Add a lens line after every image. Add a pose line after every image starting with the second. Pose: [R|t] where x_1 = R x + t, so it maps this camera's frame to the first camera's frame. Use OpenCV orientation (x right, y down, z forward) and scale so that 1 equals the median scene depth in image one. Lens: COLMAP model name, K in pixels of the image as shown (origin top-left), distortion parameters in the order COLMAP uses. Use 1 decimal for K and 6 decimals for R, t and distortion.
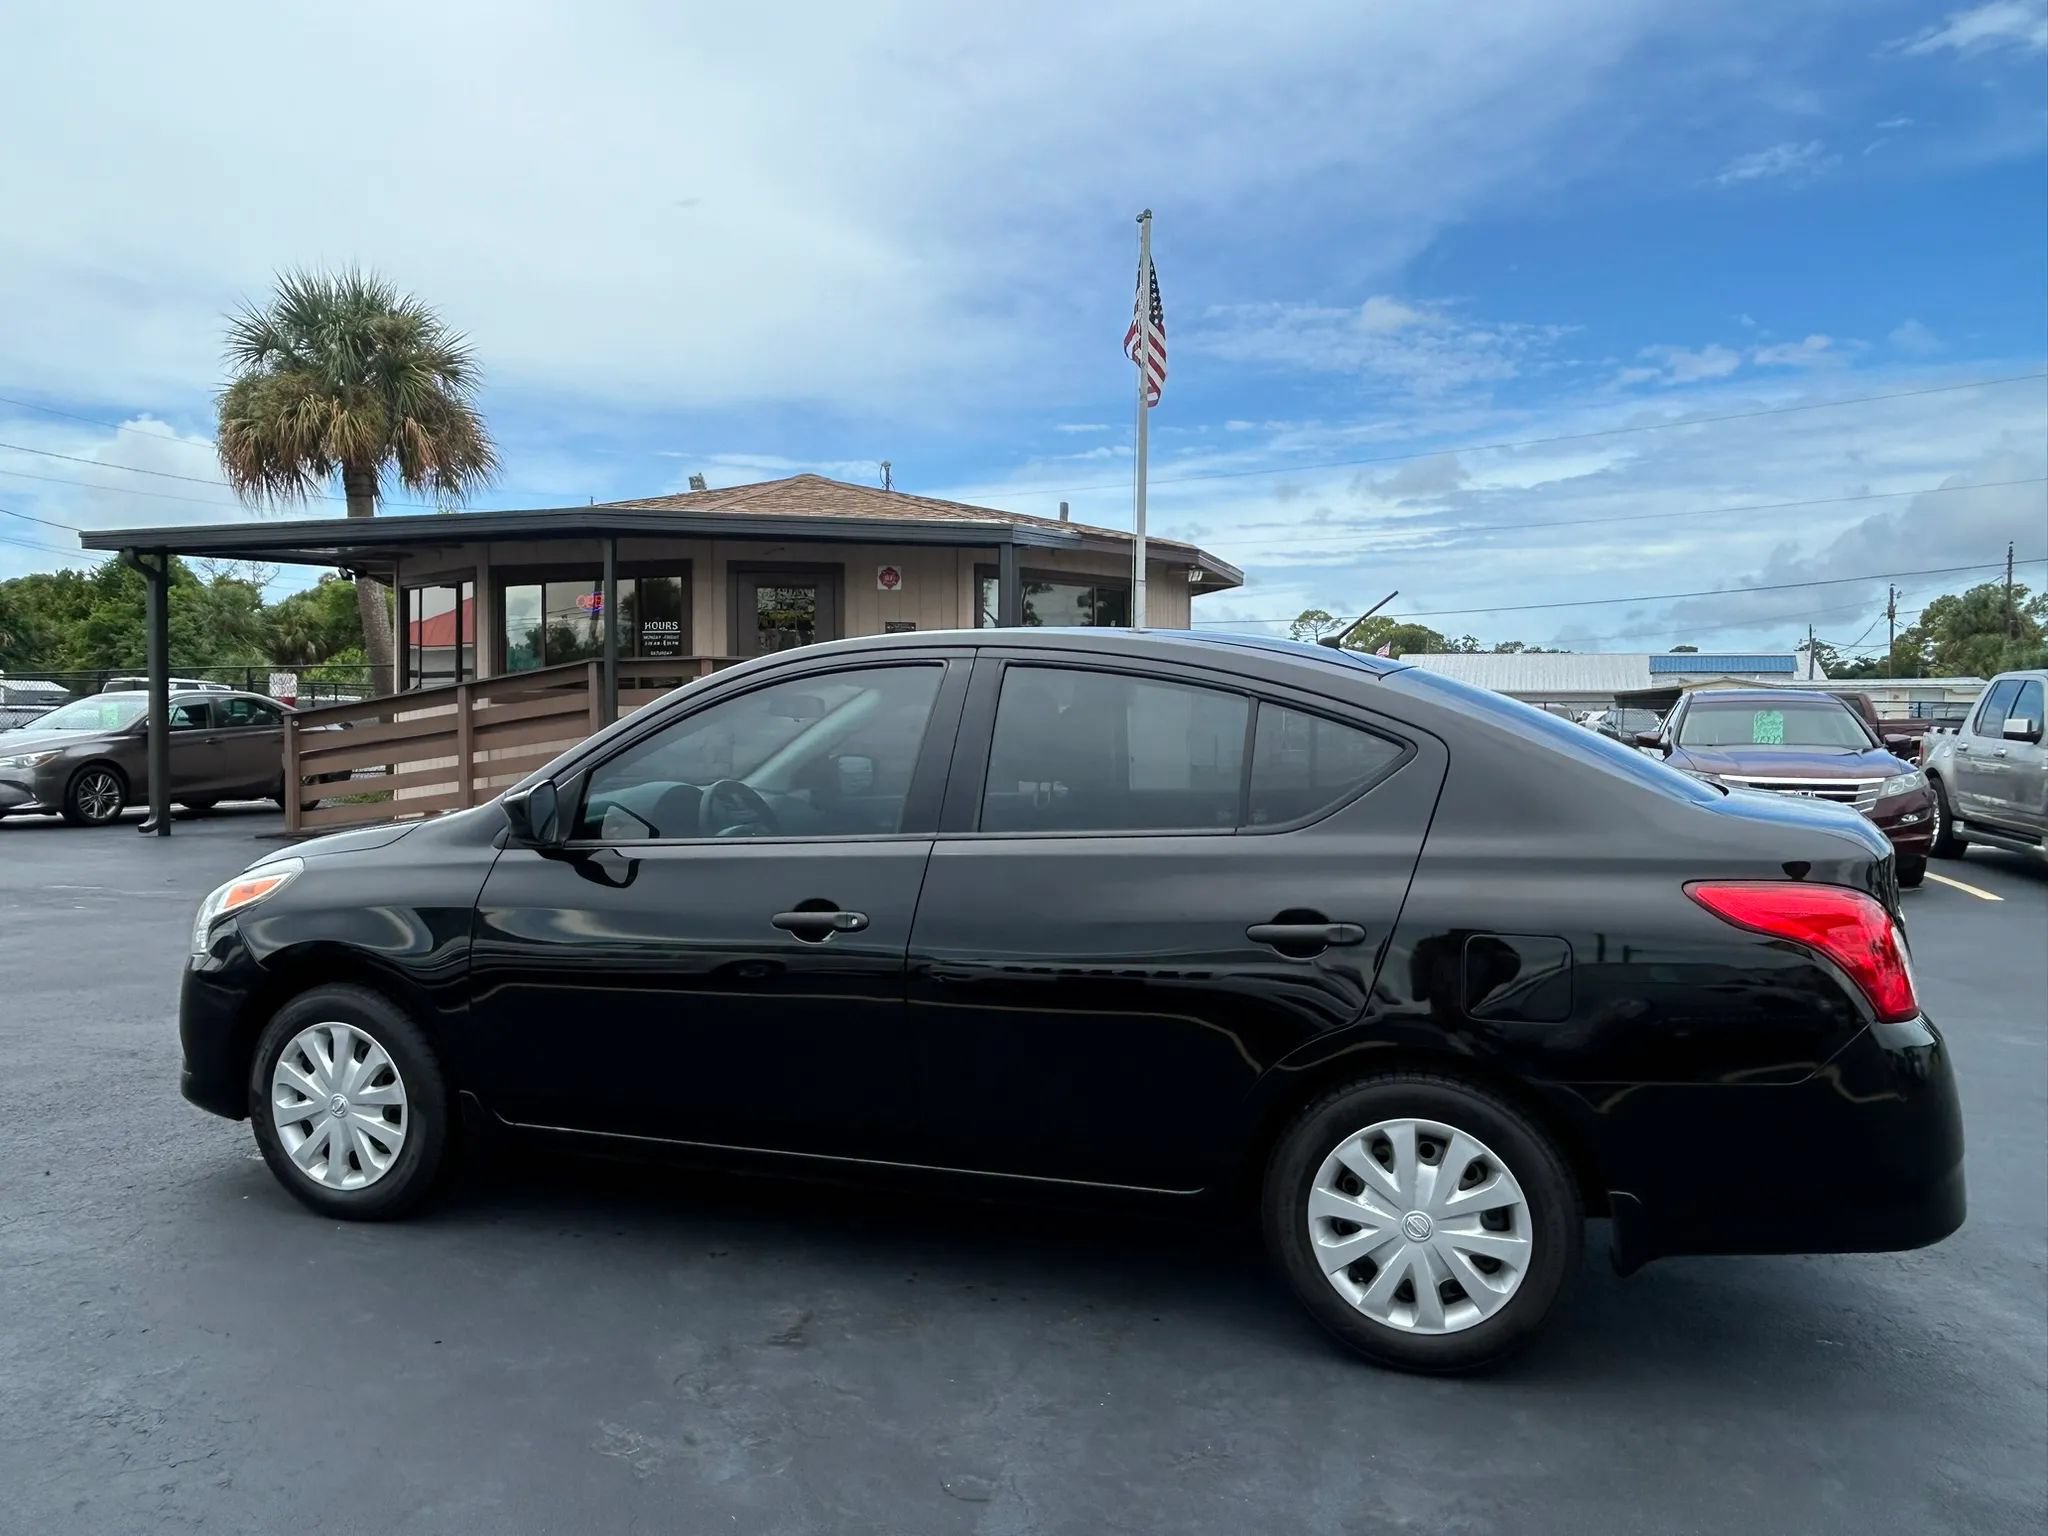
lens RADIAL K [[1448.6, 0, 1011.0], [0, 1448.6, 763.2], [0, 0, 1]] dist [-0.005790, 0.000759]
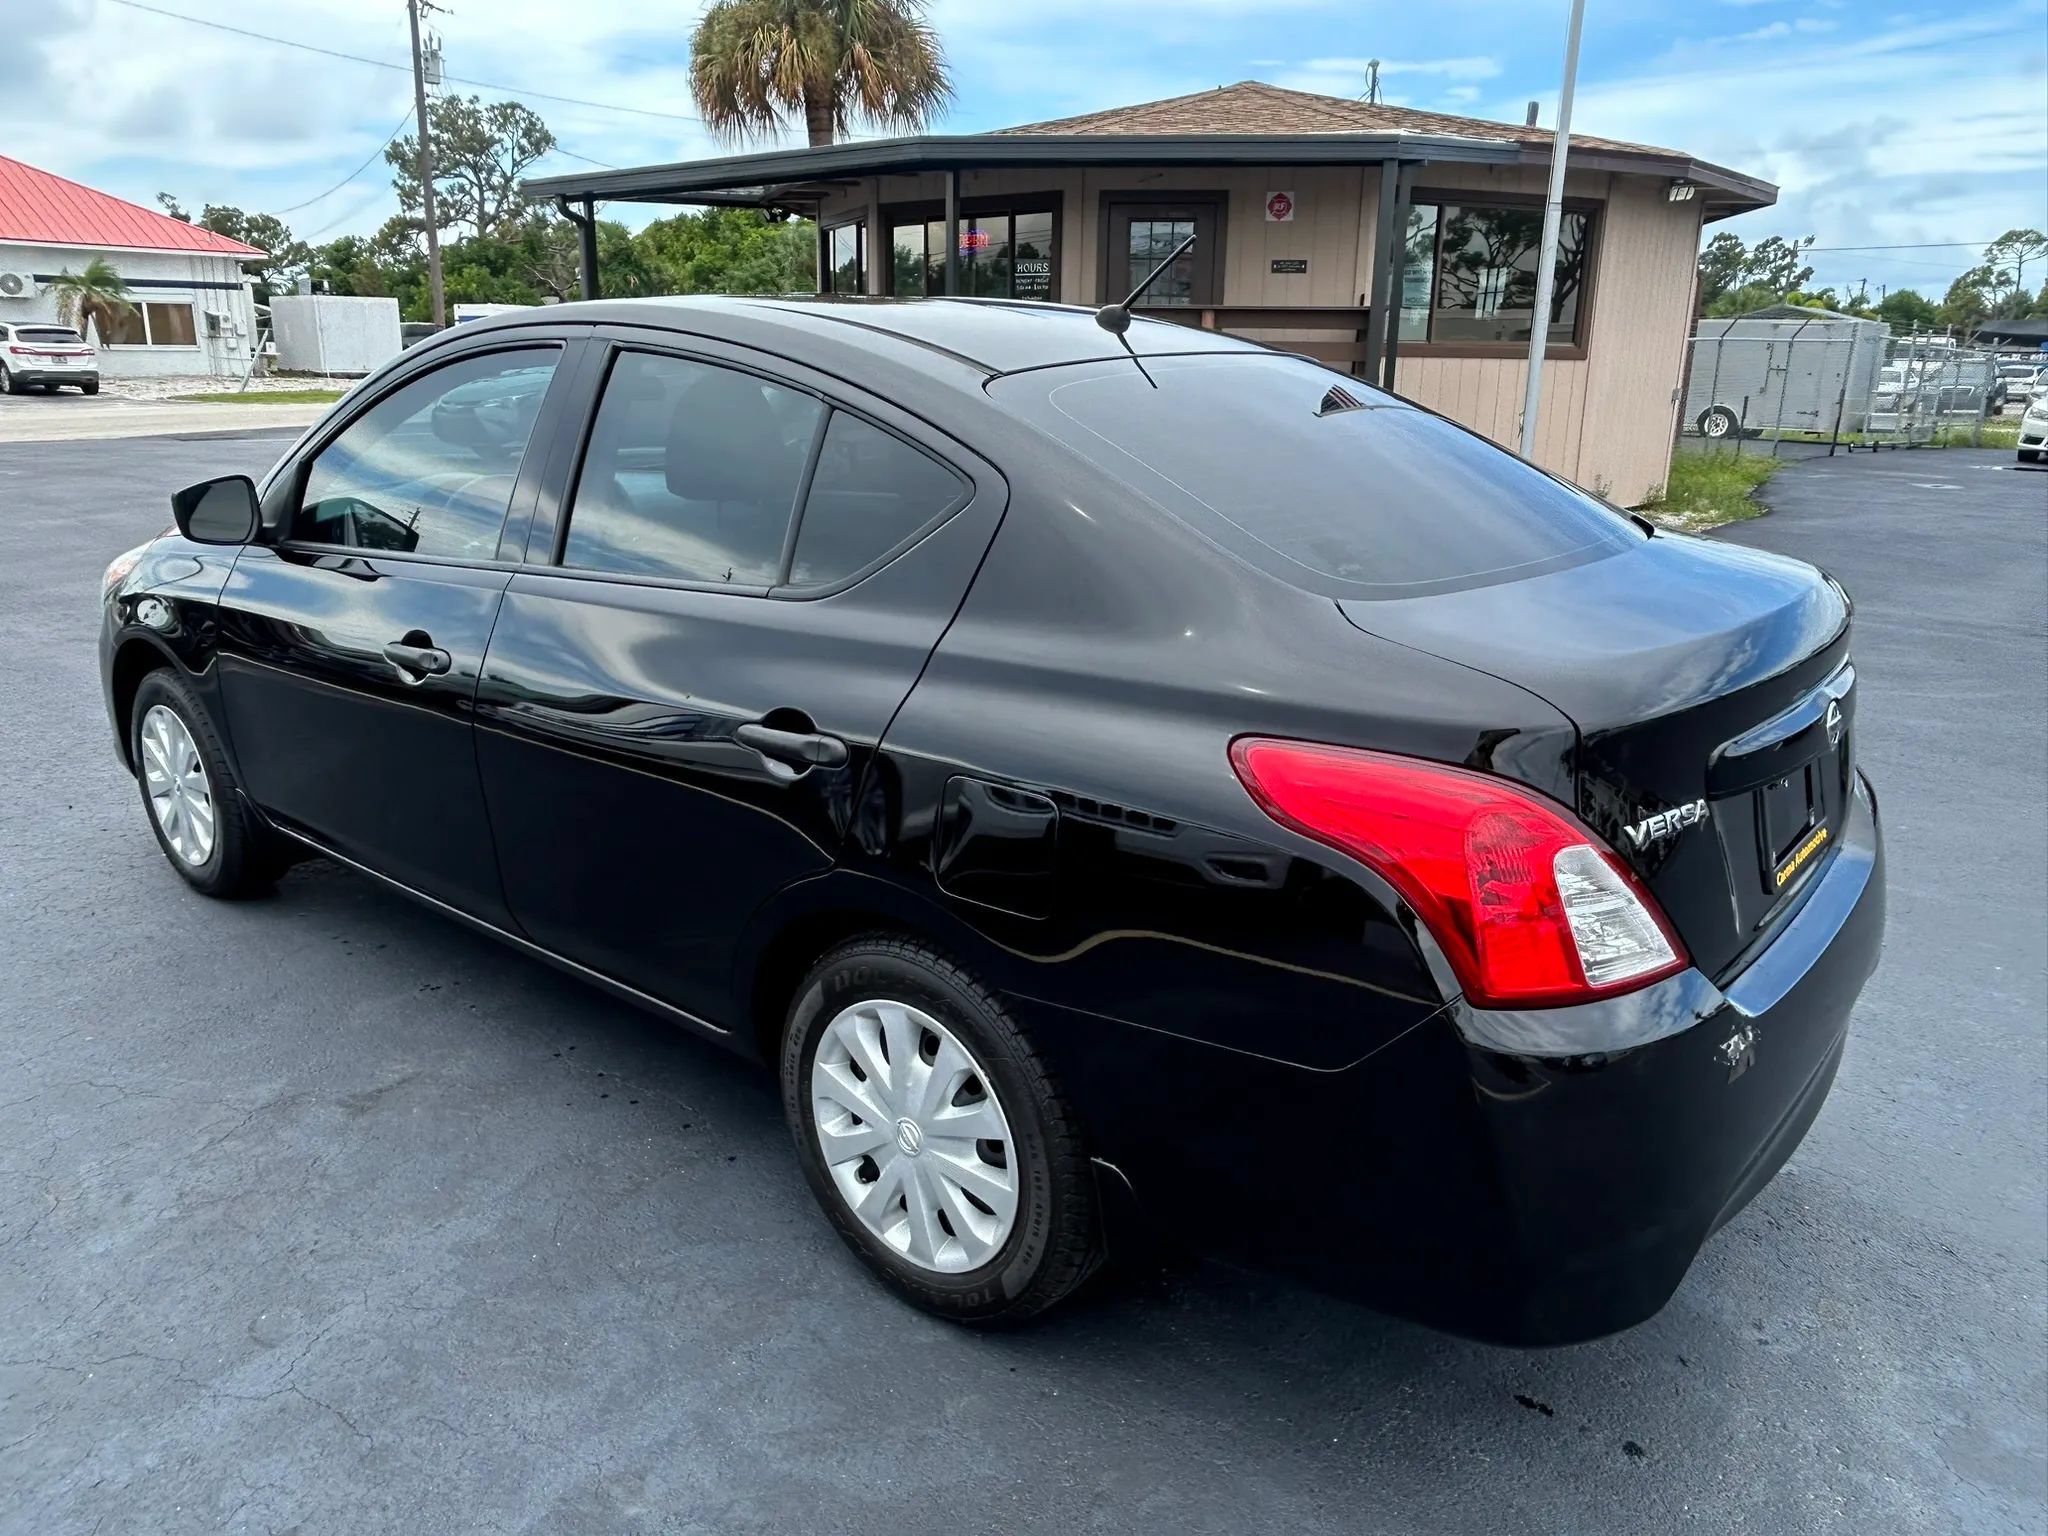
lens RADIAL K [[1448.6, 0, 1015.3], [0, 1448.6, 776.0], [0, 0, 1]] dist [-0.005790, 0.000759]
pose [[0.926381, 0.113519, -0.359070, 0.114145], [-0.021406, 0.967816, 0.250745, -0.010494], [0.375978, -0.224599, 0.898997, 0.074760]]
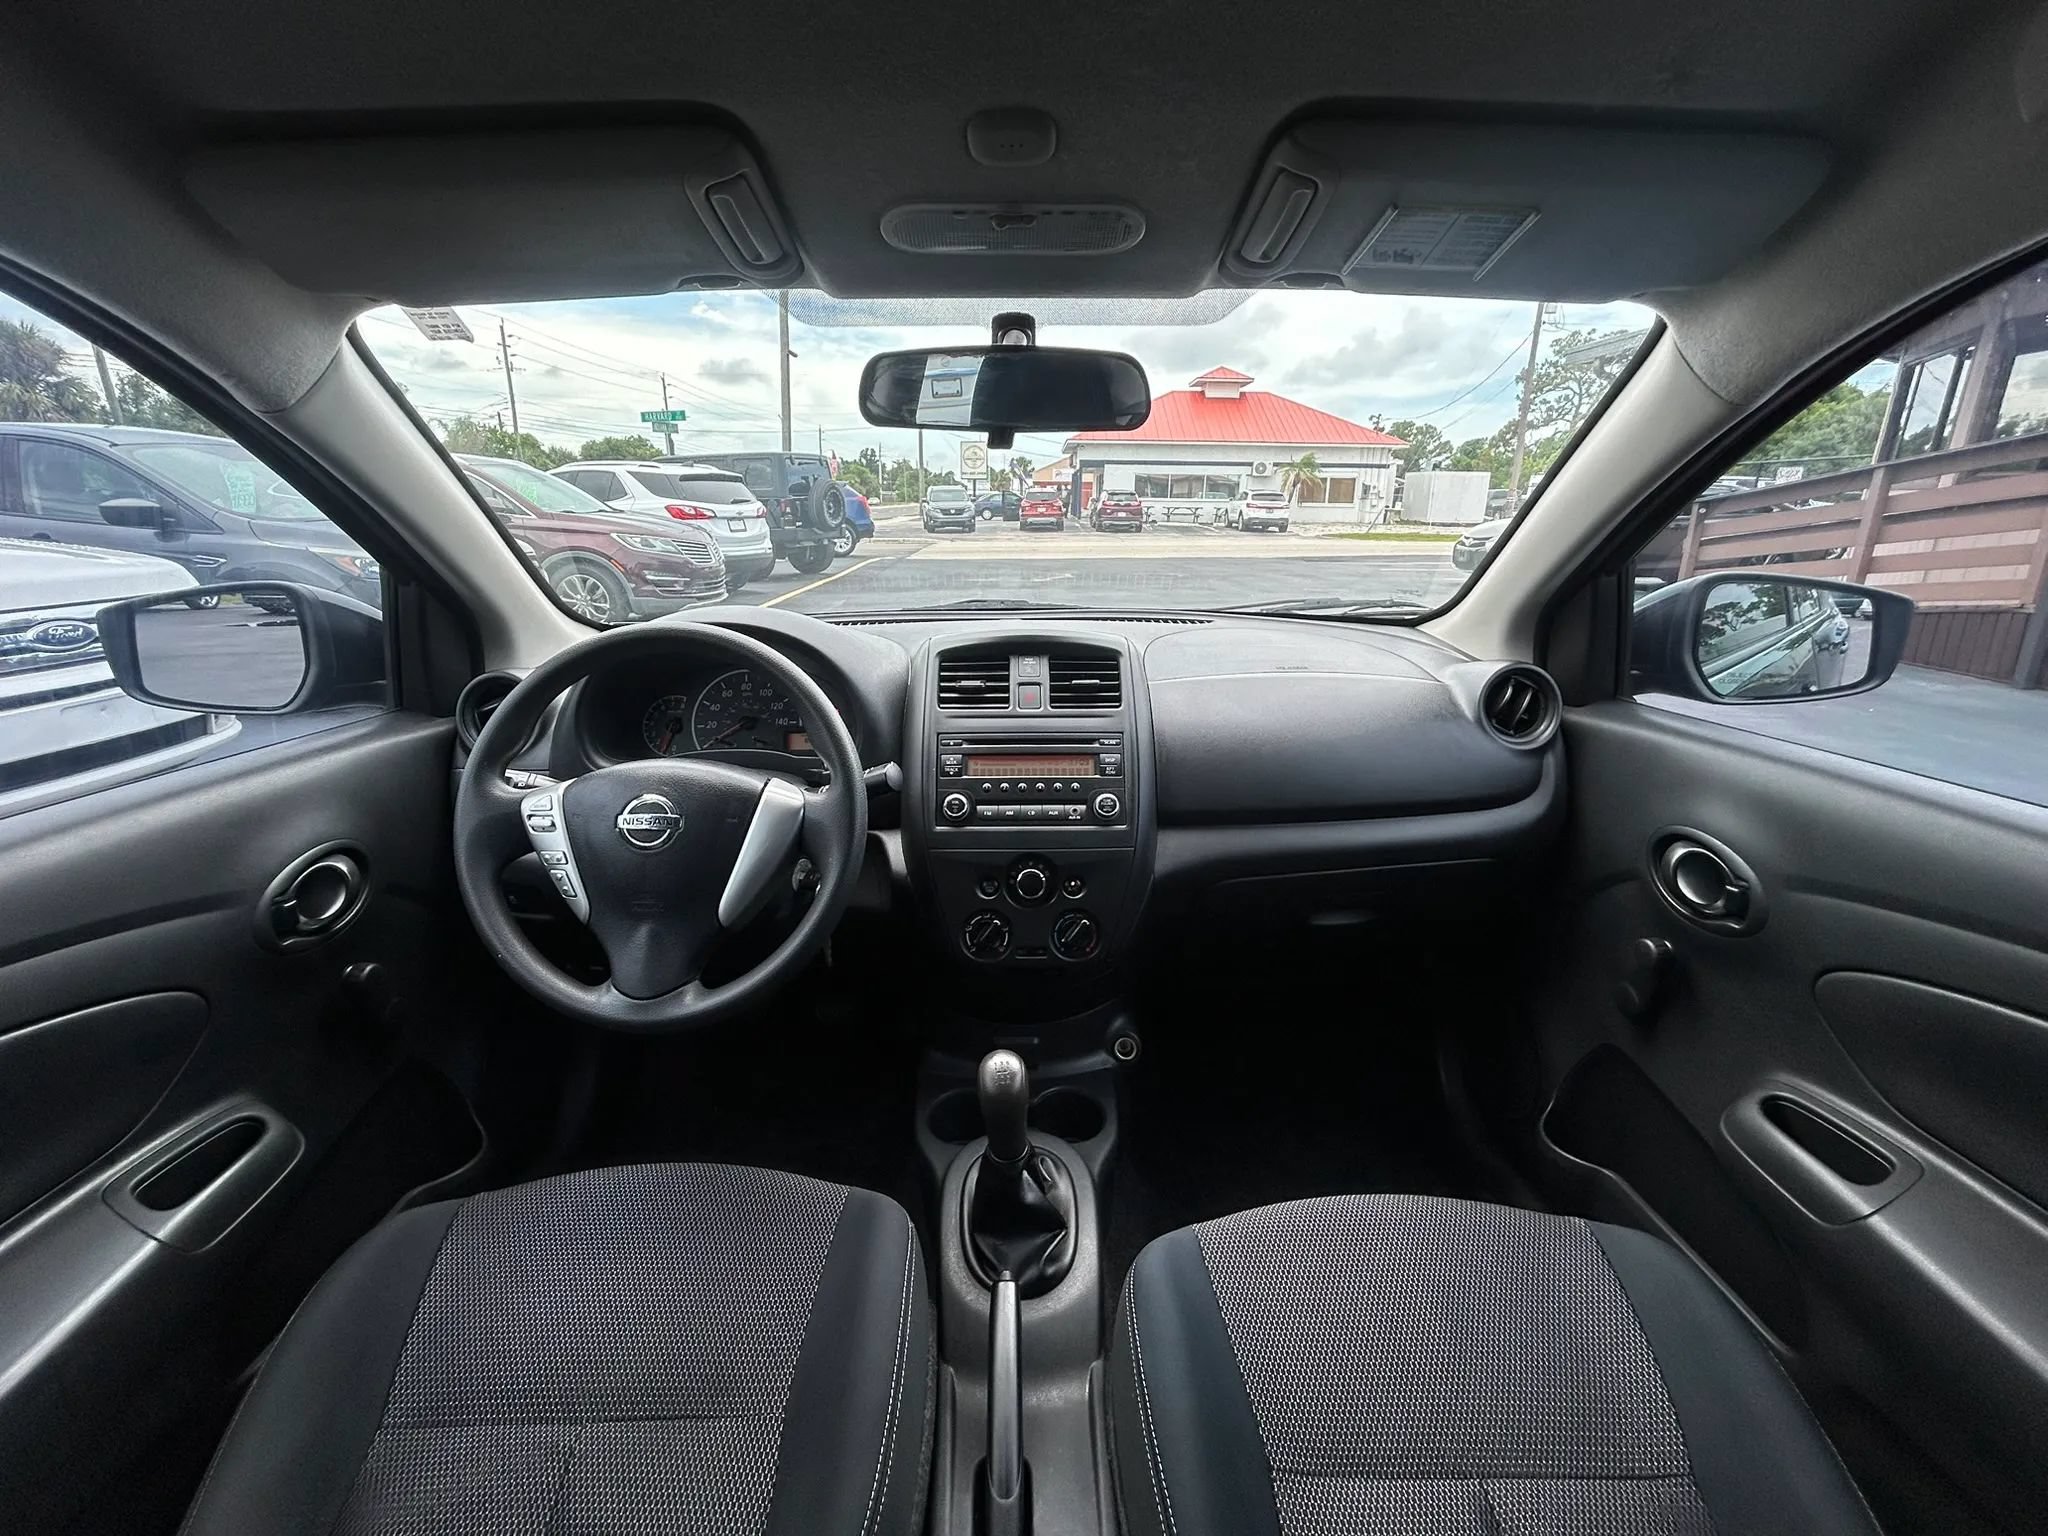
lens RADIAL K [[906.6, 0, 1014.7], [0, 906.6, 768.9], [0, 0, 1]] dist [-0.008590, 0.004655]
pose [[0.313361, 0.267487, -0.911184, 0.012816], [-0.040943, 0.962423, 0.268449, -0.001483], [0.948751, -0.046815, 0.312537, 0.251097]]
